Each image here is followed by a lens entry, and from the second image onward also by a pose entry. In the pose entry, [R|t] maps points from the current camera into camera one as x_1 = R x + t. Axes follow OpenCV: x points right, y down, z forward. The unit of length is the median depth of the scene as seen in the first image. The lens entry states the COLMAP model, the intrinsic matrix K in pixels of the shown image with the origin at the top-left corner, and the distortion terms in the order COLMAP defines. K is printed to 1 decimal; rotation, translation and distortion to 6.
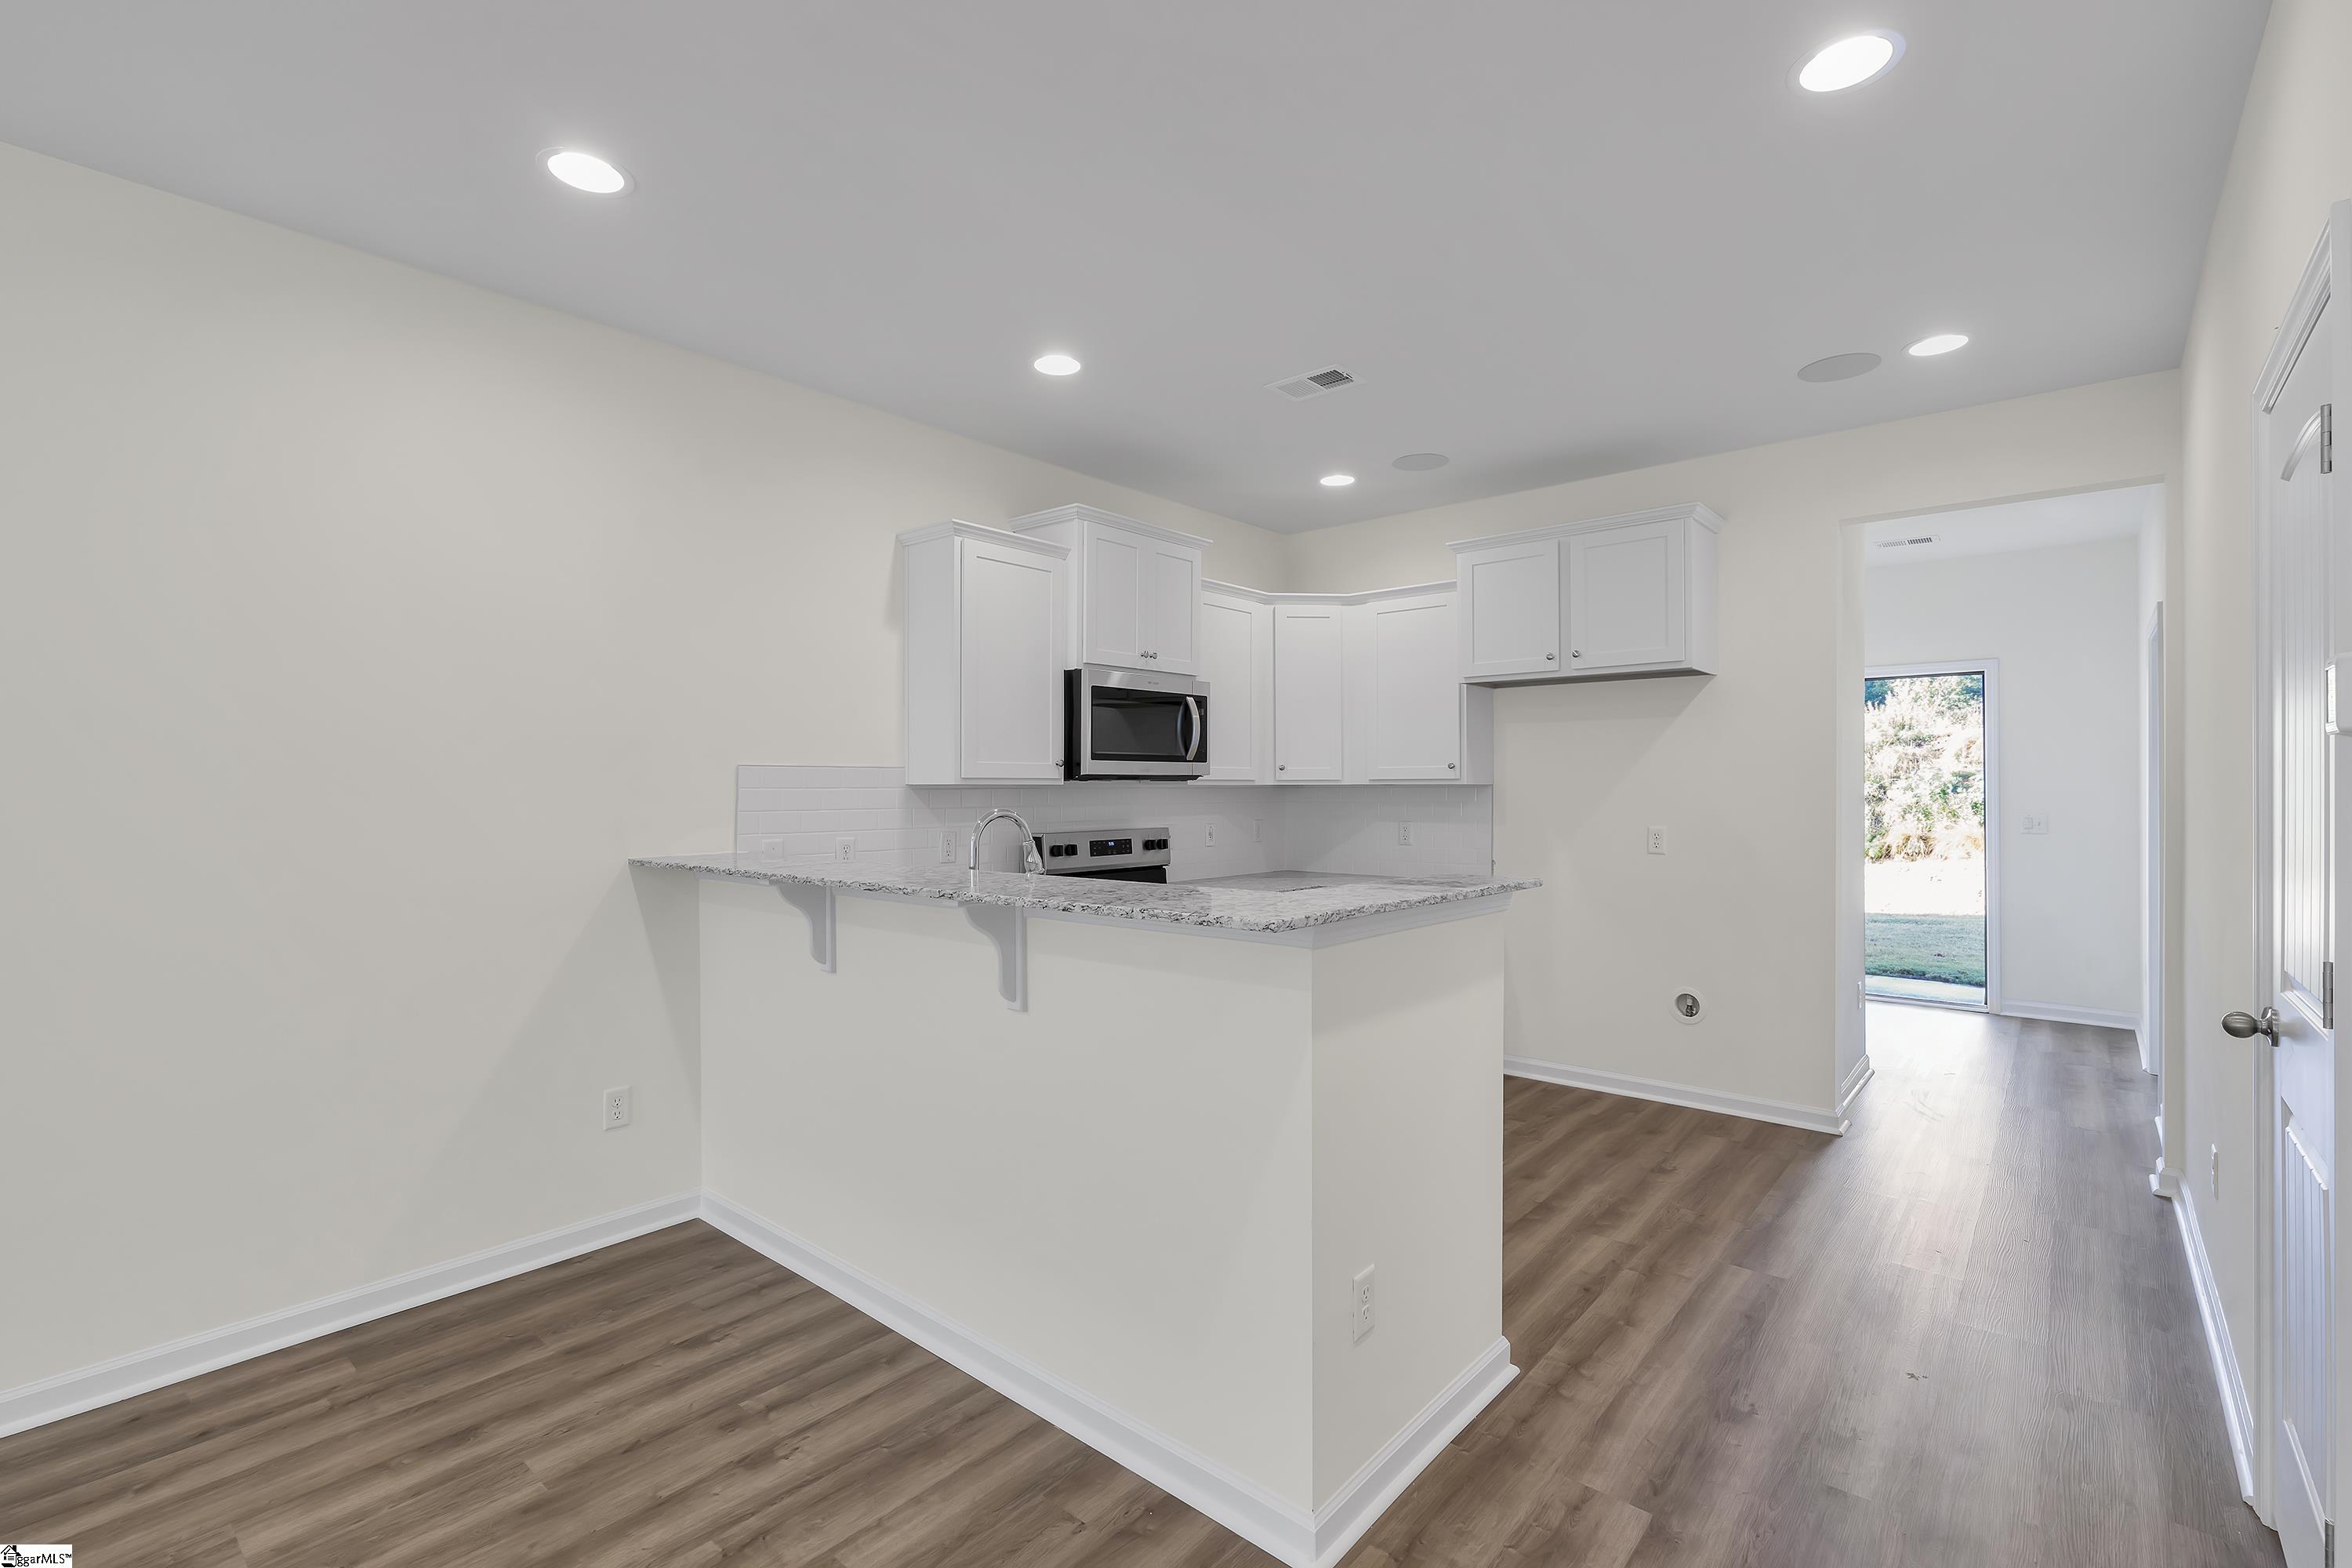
lens RADIAL K [[1048.1, 0, 1175.1], [0, 1048.1, 790.1], [0, 0, 1]] dist [-0.002475, 0.000221]
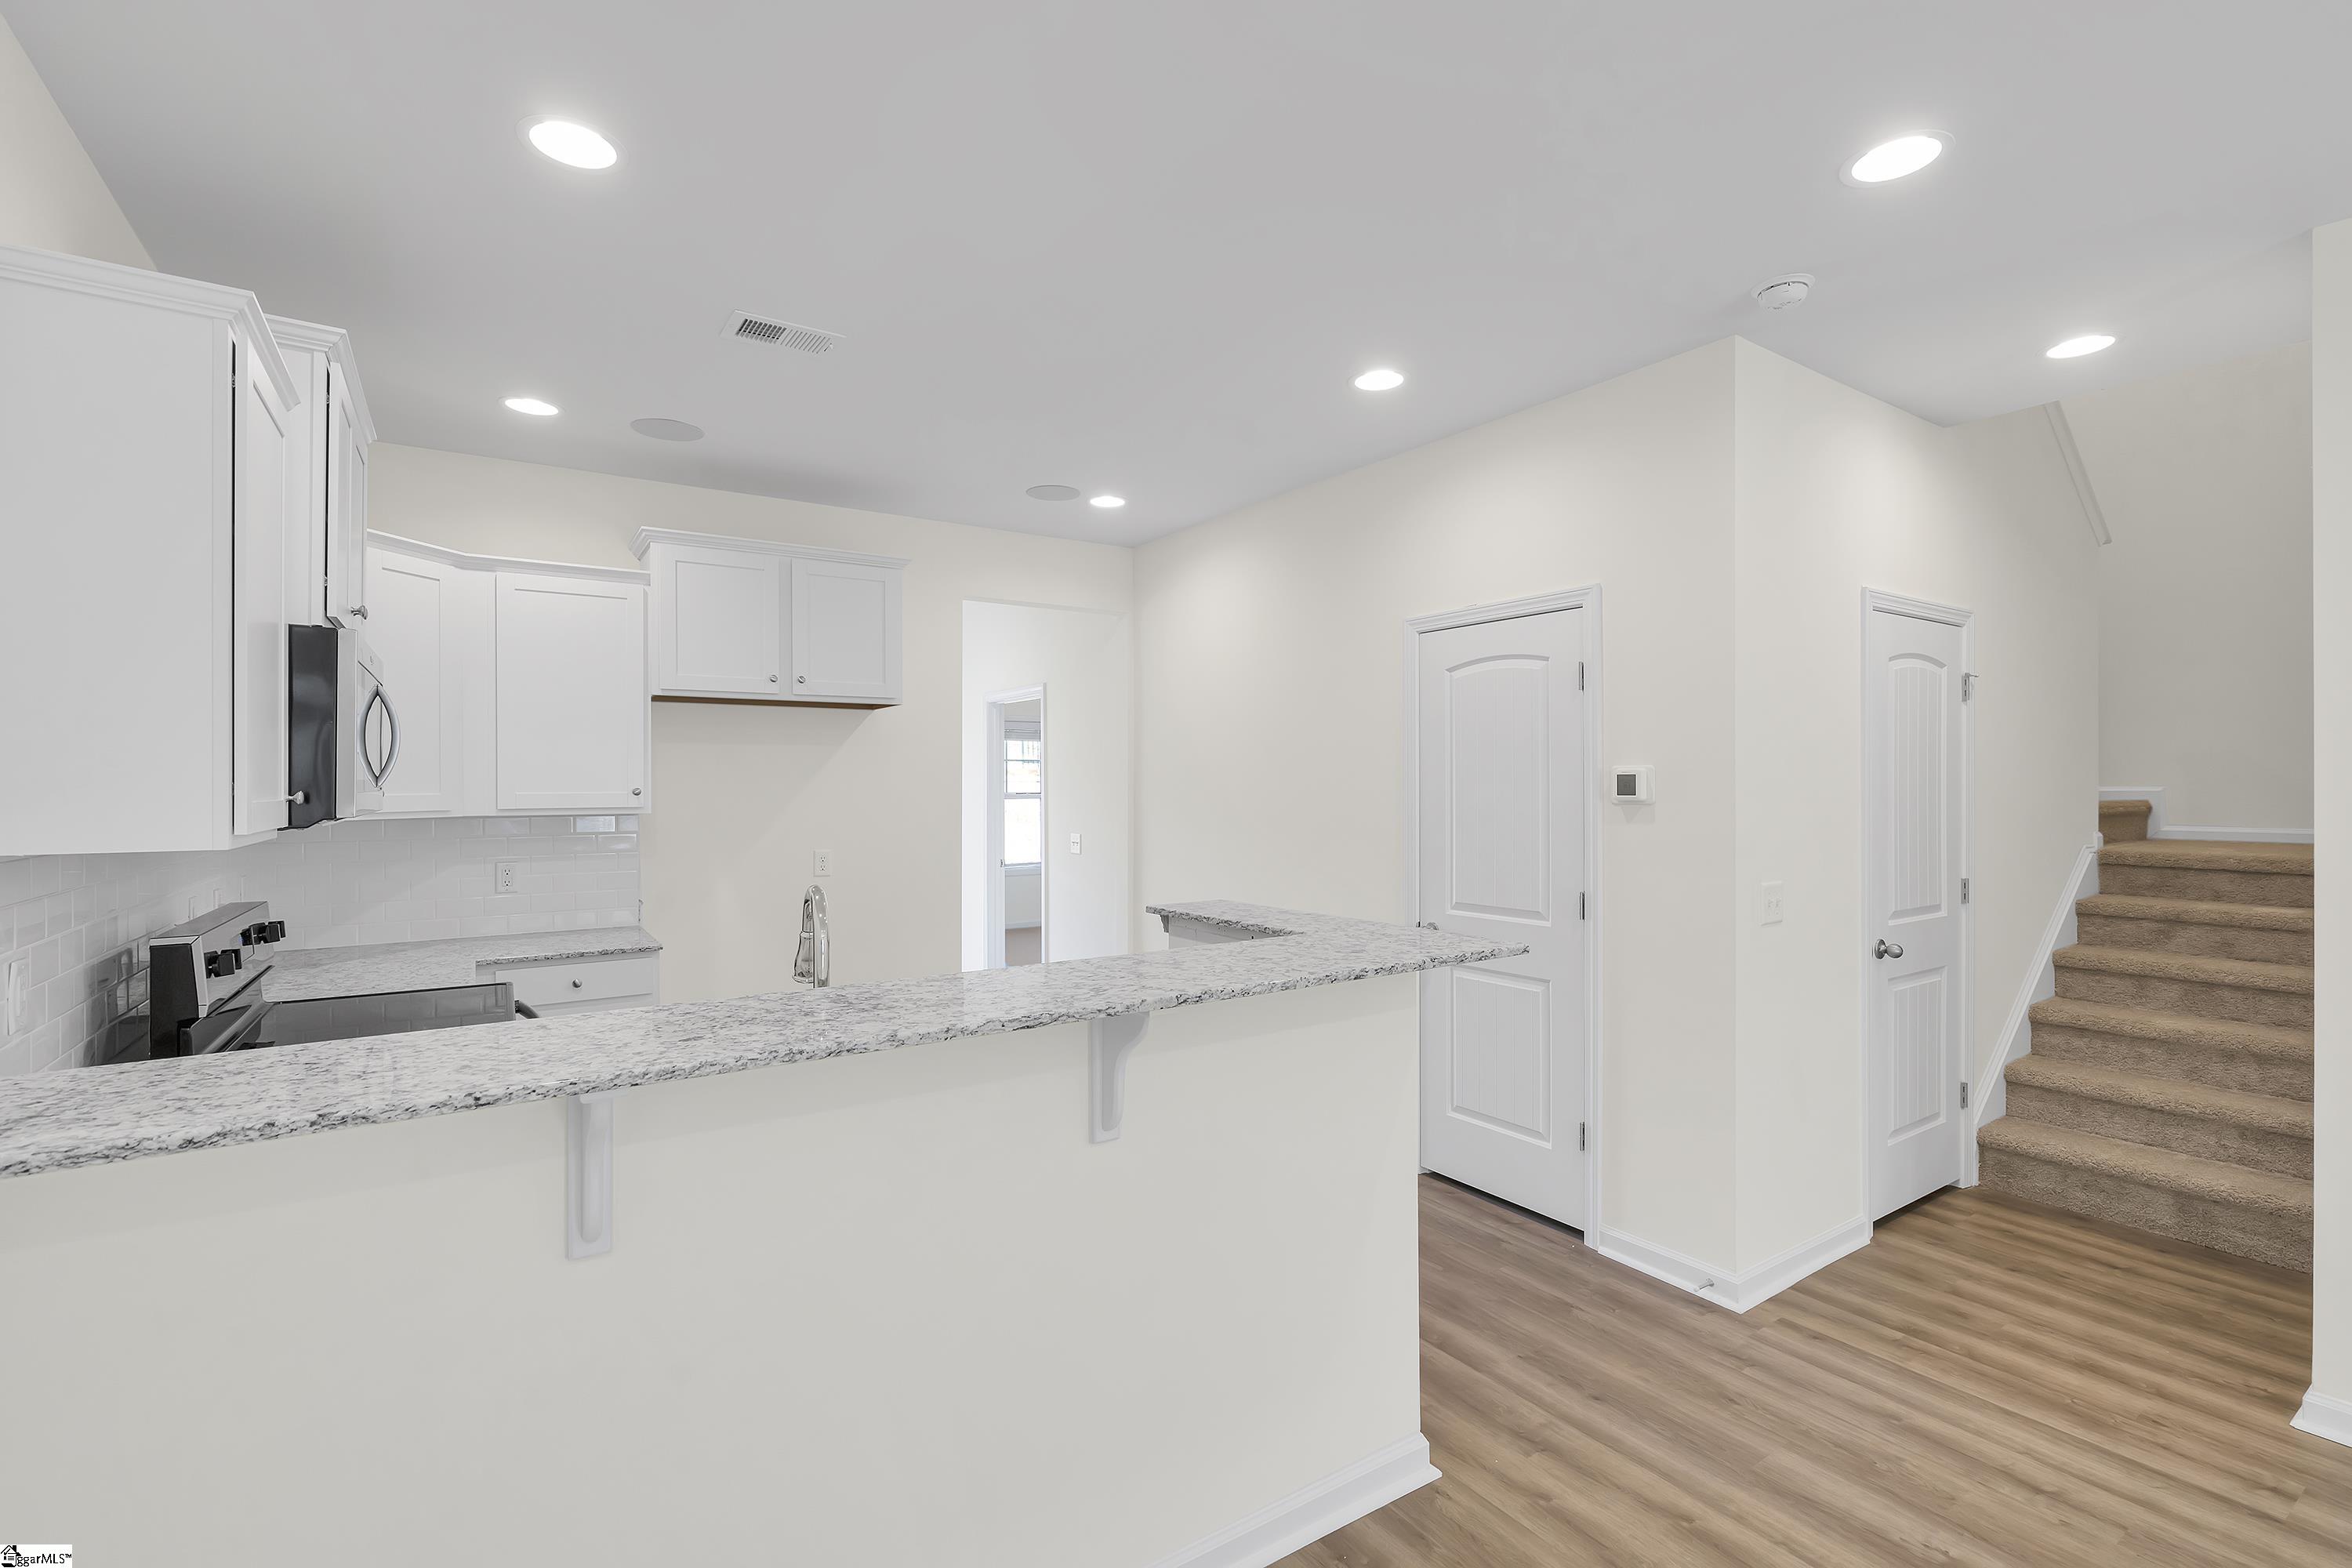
lens RADIAL K [[1048.1, 0, 1175.1], [0, 1048.1, 790.1], [0, 0, 1]] dist [-0.002475, 0.000221]
pose [[0.267225, -0.003274, 0.963629, -0.480370], [0.003304, 0.999991, 0.002481, -0.027974], [-0.963628, 0.002521, 0.267234, 0.409764]]
